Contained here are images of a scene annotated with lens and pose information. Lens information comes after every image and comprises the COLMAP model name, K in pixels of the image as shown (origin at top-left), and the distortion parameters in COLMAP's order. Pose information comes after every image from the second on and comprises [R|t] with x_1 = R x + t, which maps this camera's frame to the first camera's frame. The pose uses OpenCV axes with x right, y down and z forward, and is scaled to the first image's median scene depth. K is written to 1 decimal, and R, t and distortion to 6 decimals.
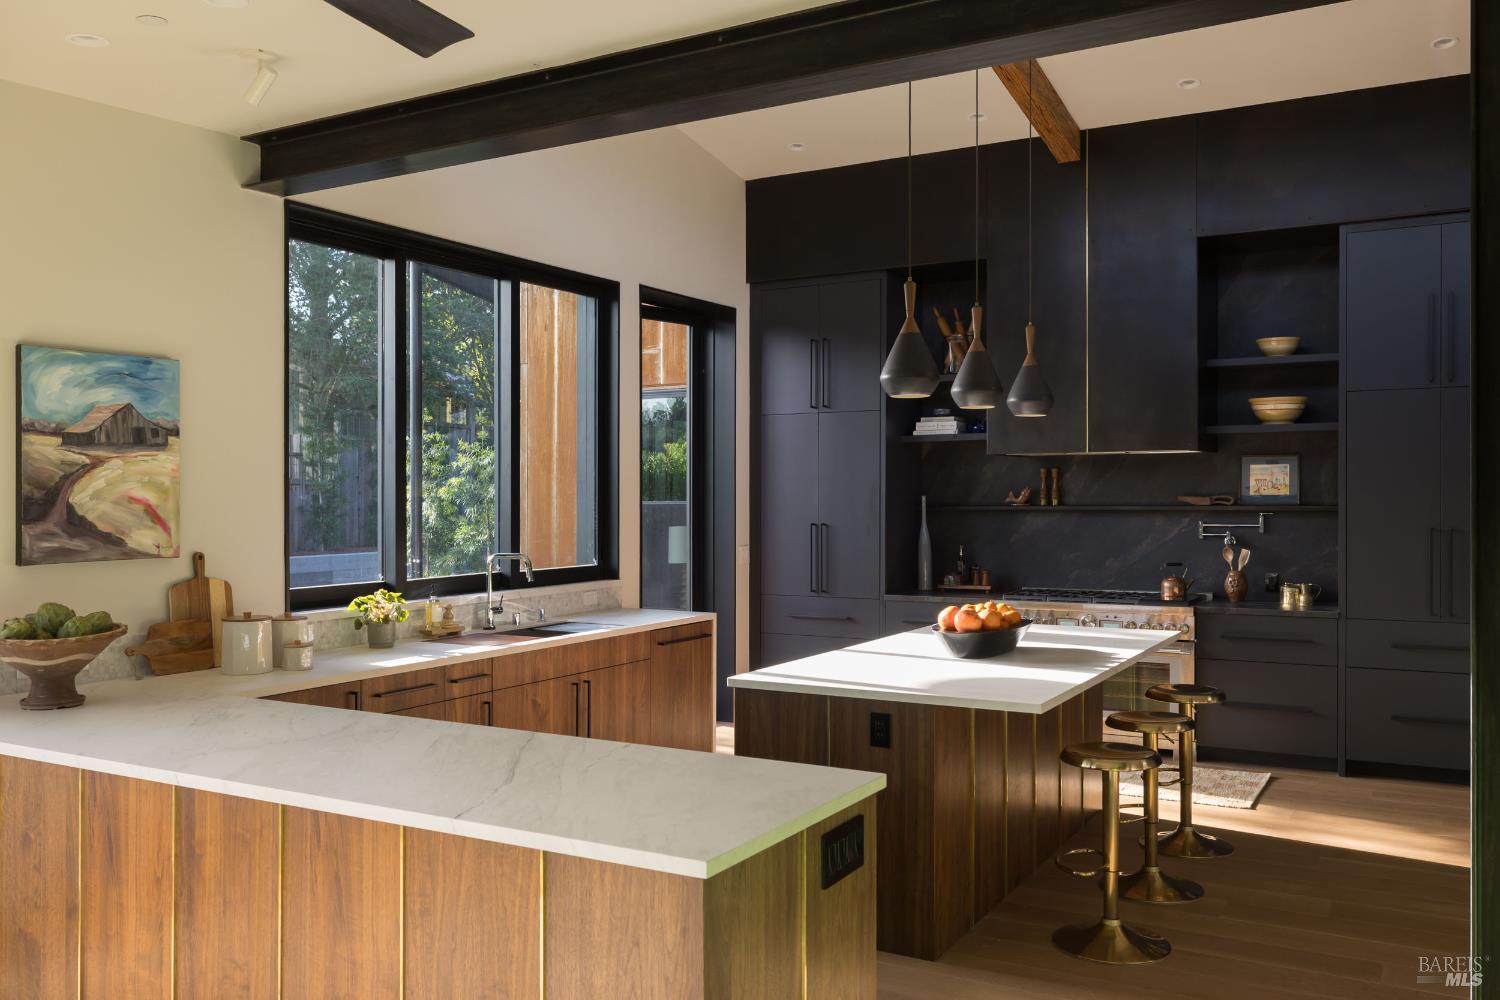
lens RADIAL K [[1253.9, 0, 750.0], [0, 1253.9, 500.0], [0, 0, 1]] dist [0.004102, -0.007624]
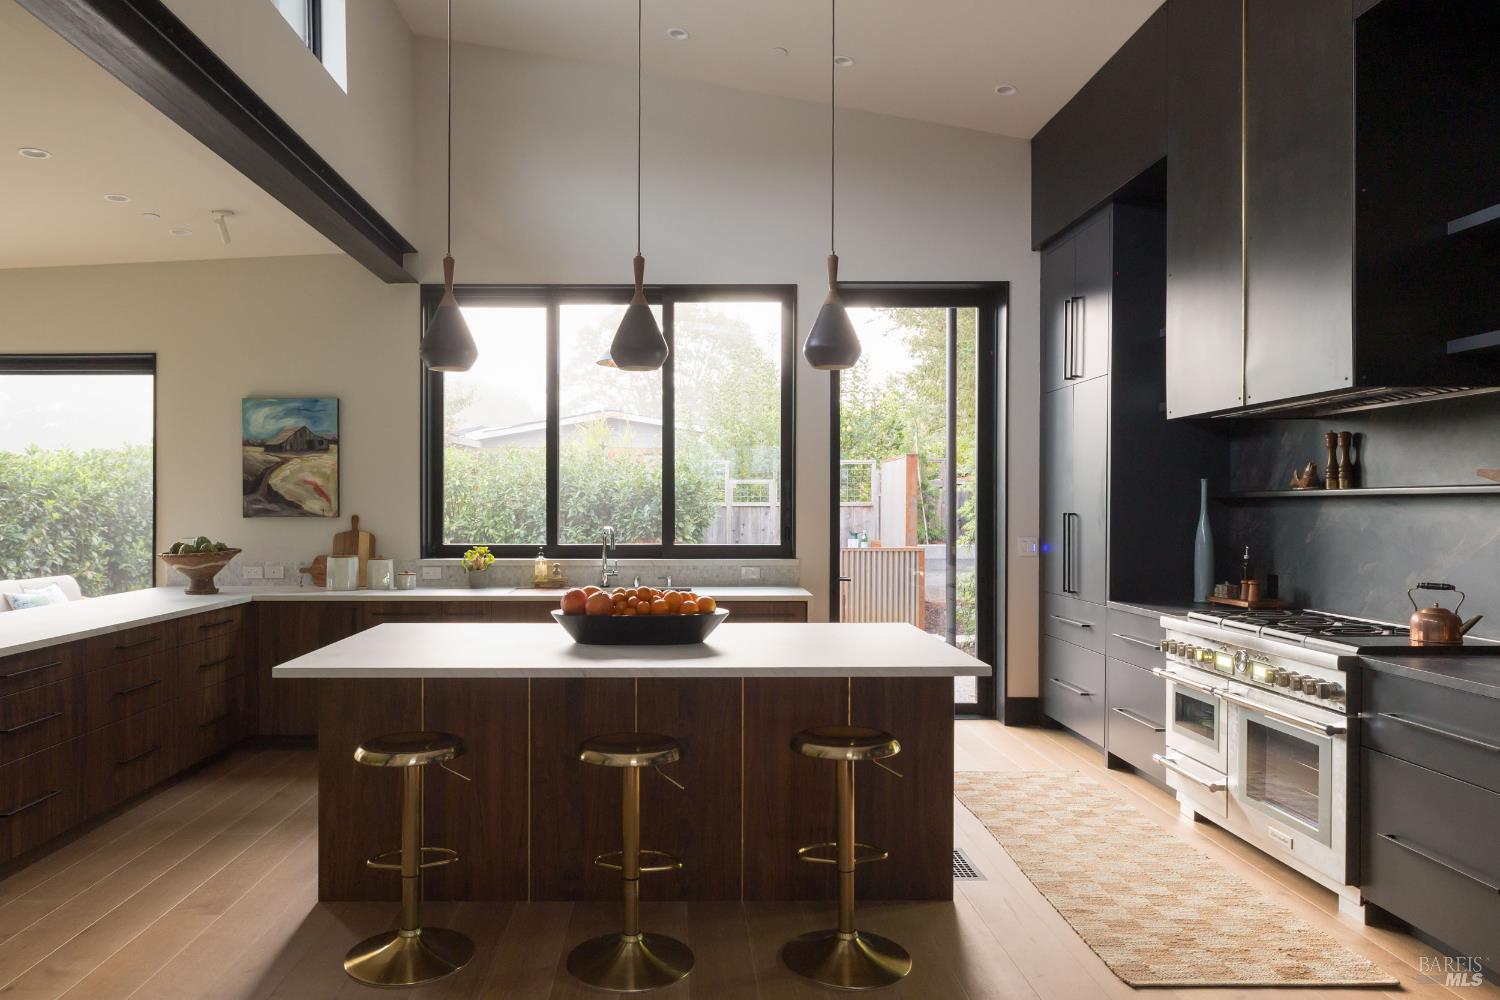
lens RADIAL K [[991.8, 0, 669.9], [0, 991.8, 501.7], [0, 0, 1]] dist [-0.003891, -0.000050]
pose [[0.488840, 0.001465, -0.872372, 0.583516], [-0.007077, 0.999972, -0.002286, 0.016276], [0.872345, 0.007291, 0.488837, 0.483313]]
